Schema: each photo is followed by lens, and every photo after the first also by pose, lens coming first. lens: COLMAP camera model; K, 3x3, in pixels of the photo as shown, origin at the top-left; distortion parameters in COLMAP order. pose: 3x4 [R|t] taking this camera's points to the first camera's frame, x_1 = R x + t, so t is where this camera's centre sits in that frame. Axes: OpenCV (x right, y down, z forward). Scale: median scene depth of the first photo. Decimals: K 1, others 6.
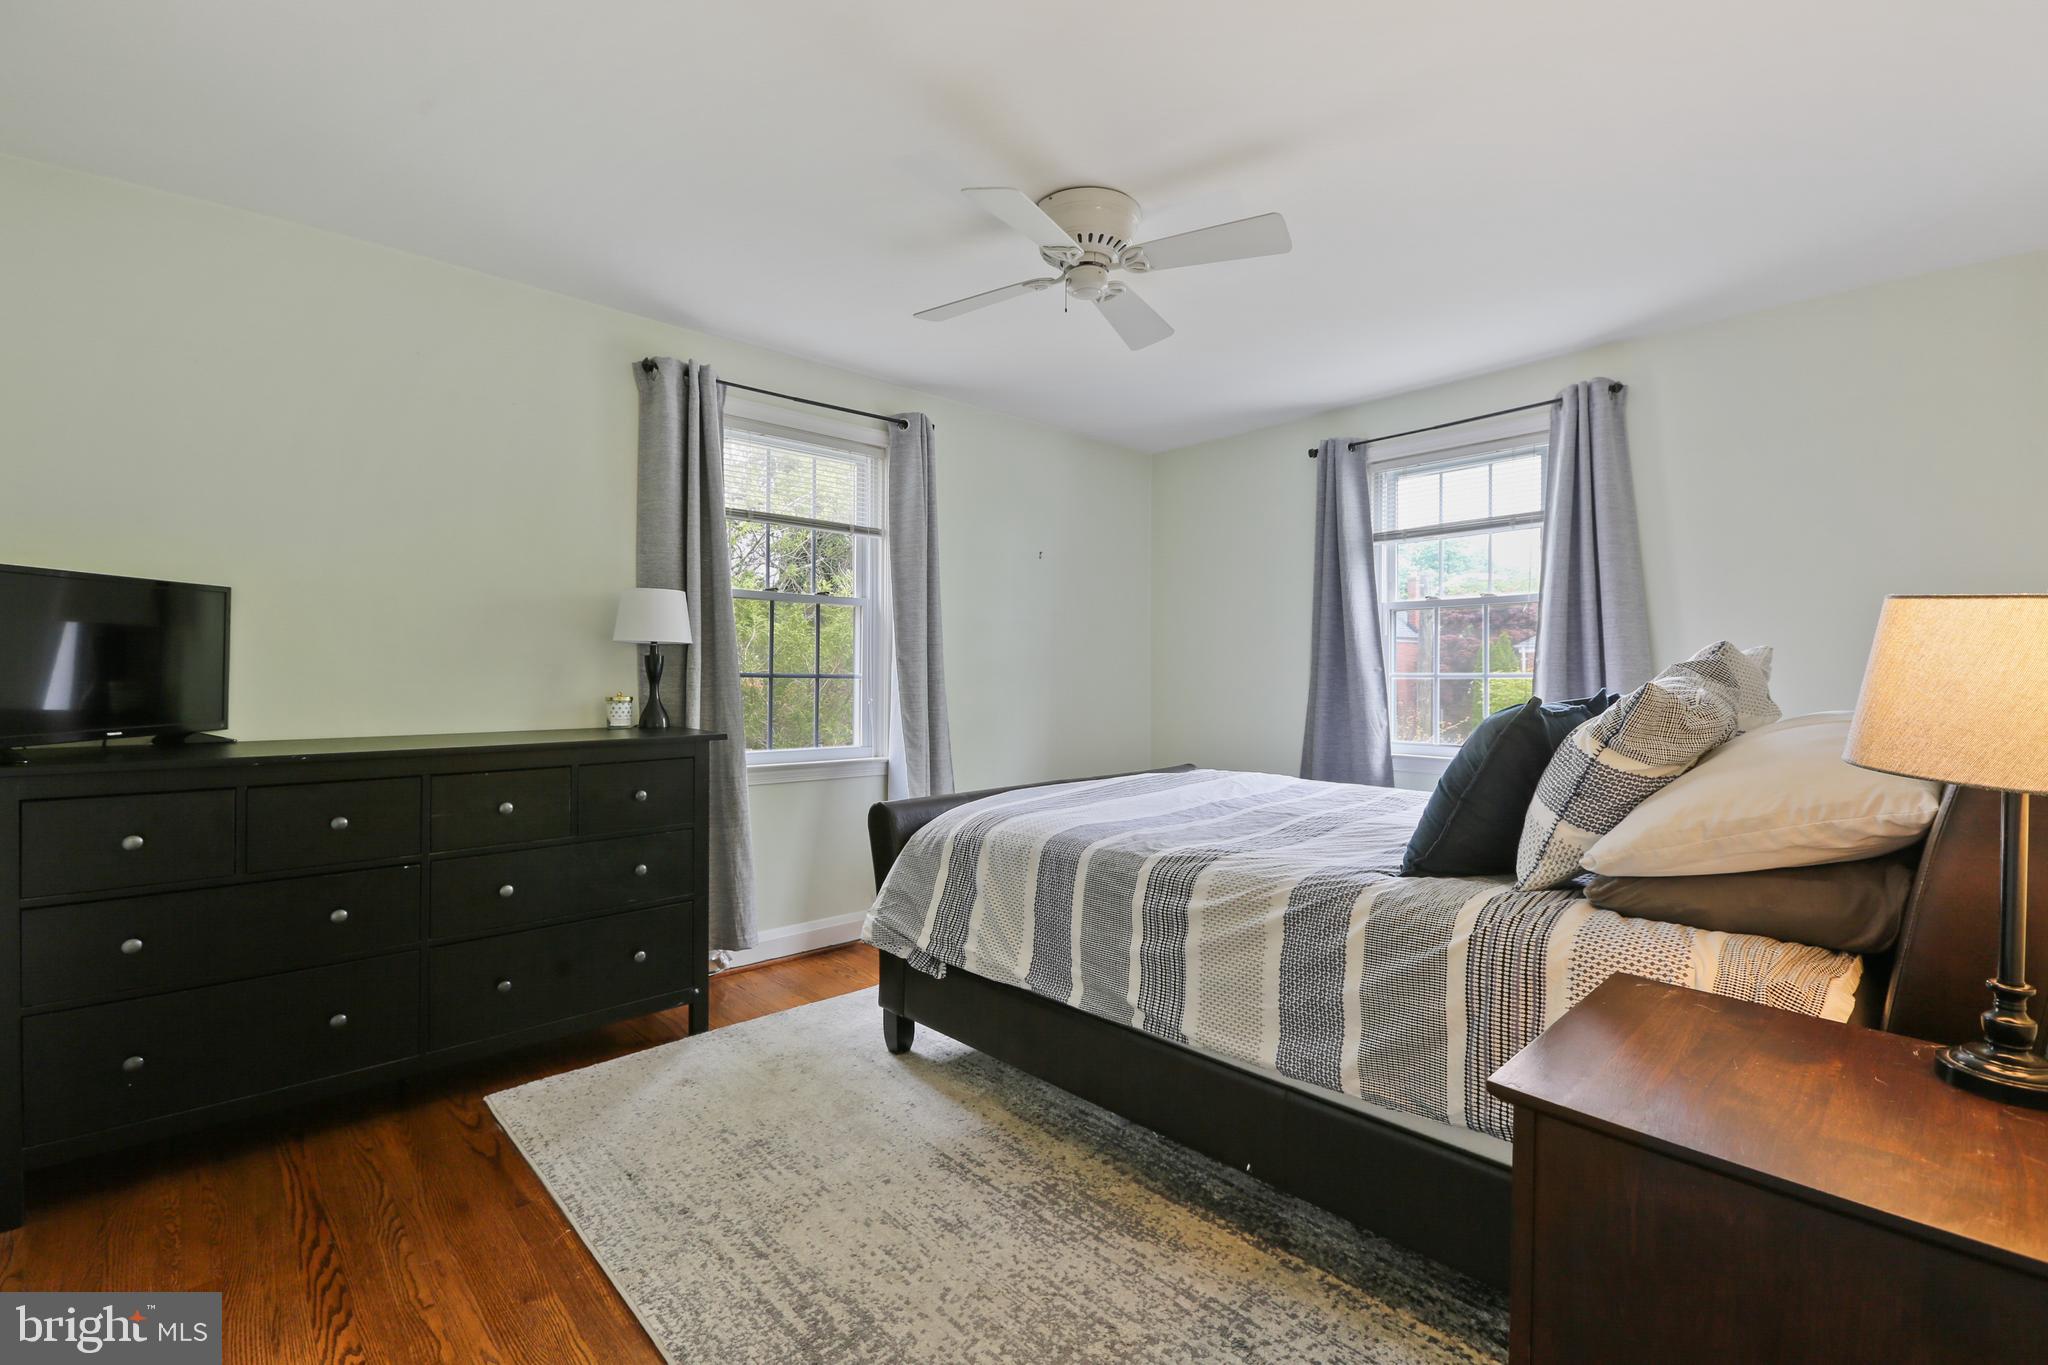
lens RADIAL K [[910.3, 0, 1019.4], [0, 910.3, 688.3], [0, 0, 1]] dist [0.020231, -0.005472]
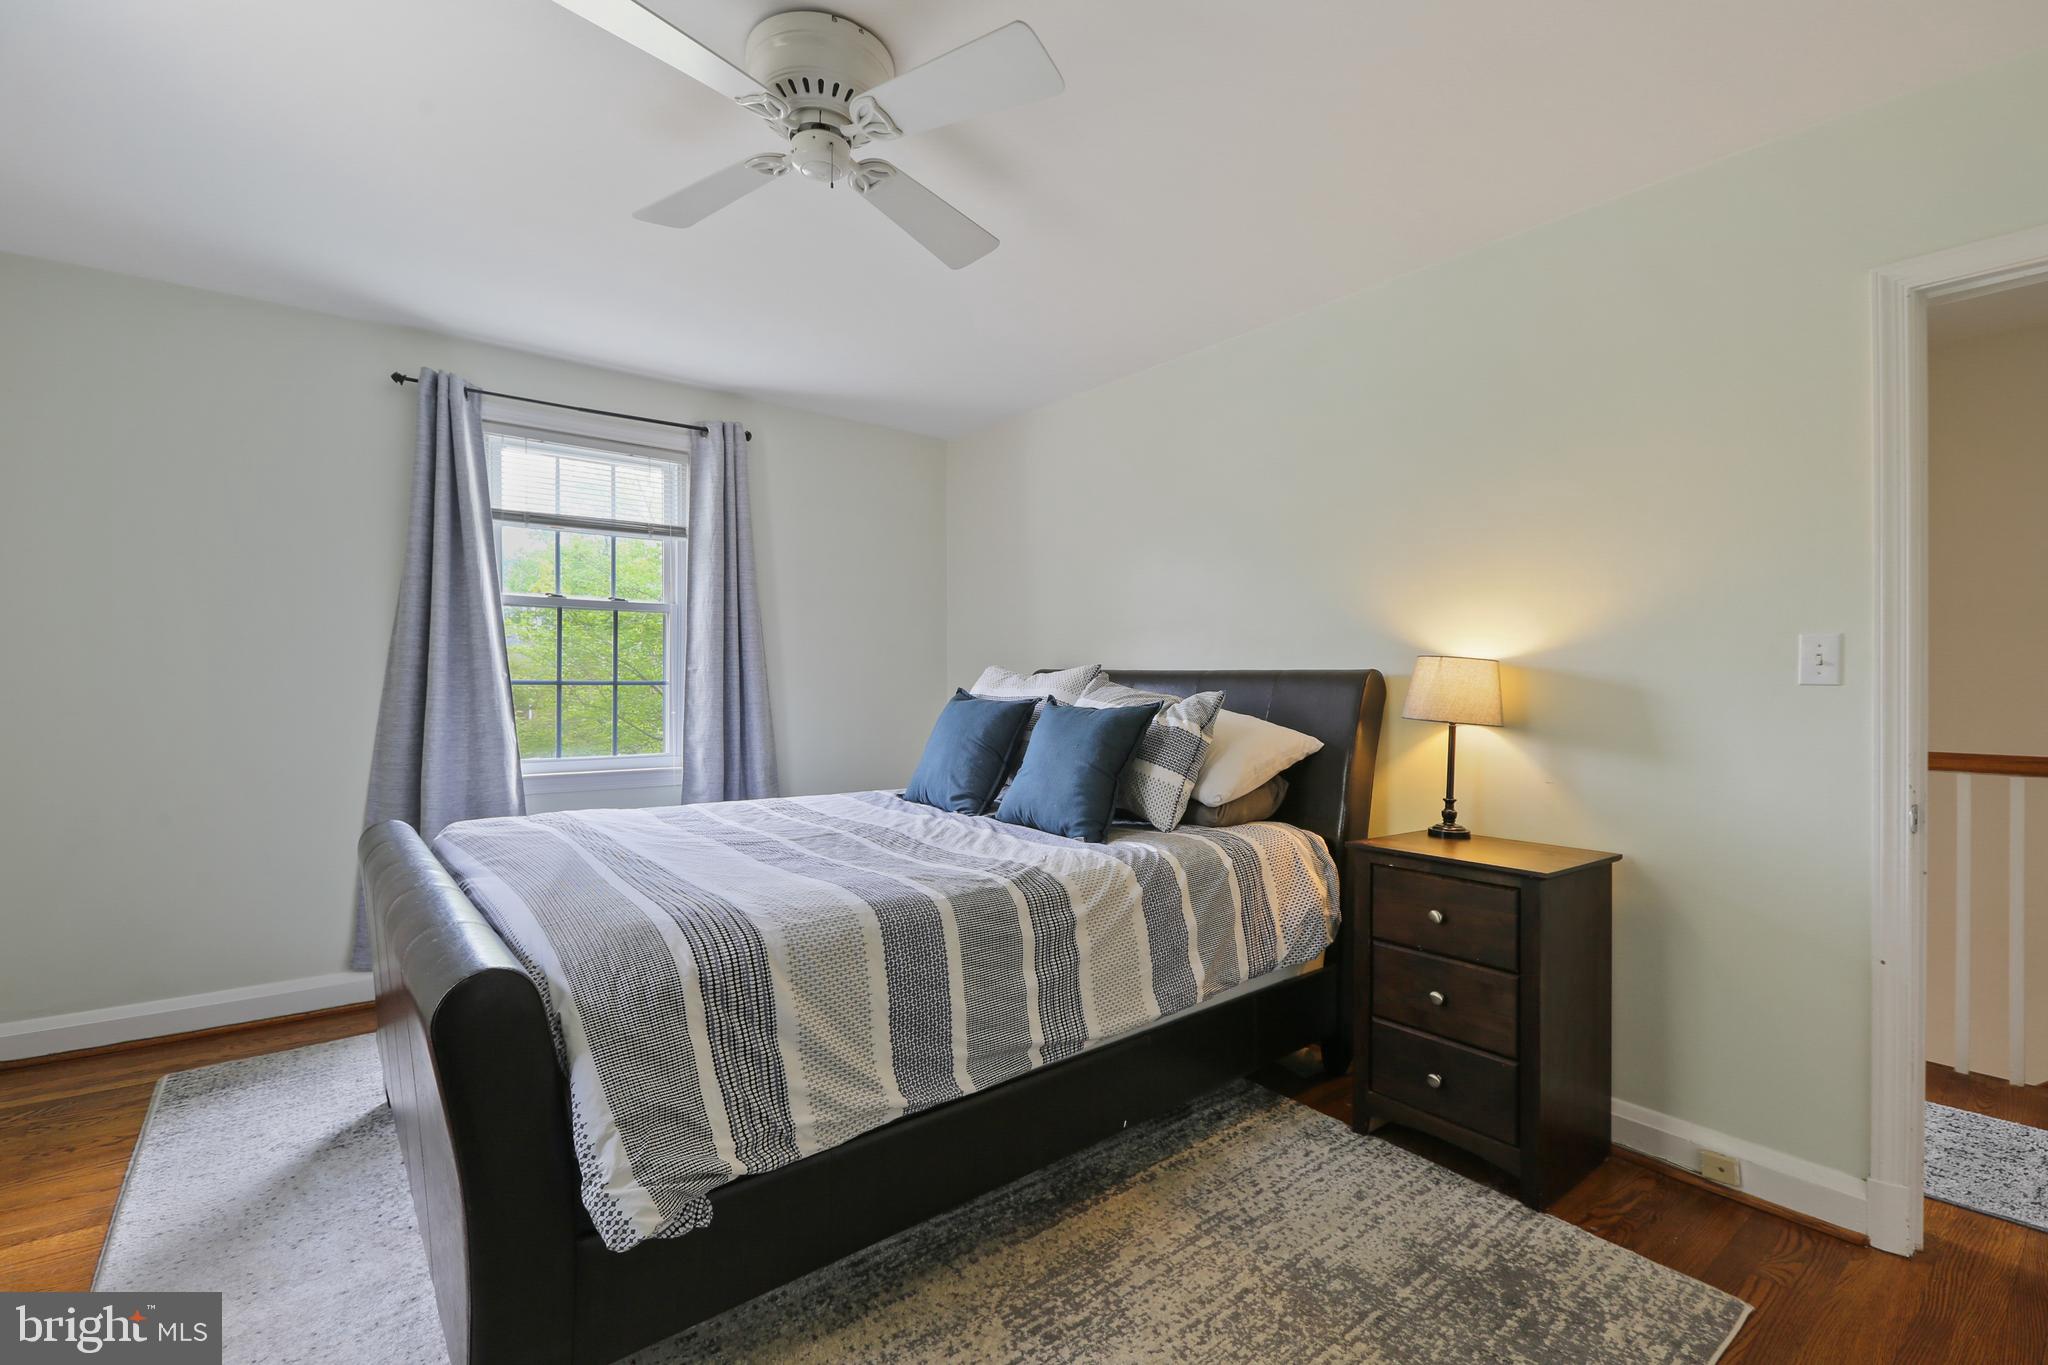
lens RADIAL K [[910.3, 0, 1018.6], [0, 910.3, 681.9], [0, 0, 1]] dist [0.020231, -0.005472]
pose [[0.061617, -0.001564, 0.998099, -0.800585], [0.006788, 0.999976, 0.001148, -0.022769], [-0.998077, 0.006704, 0.061626, 0.958031]]
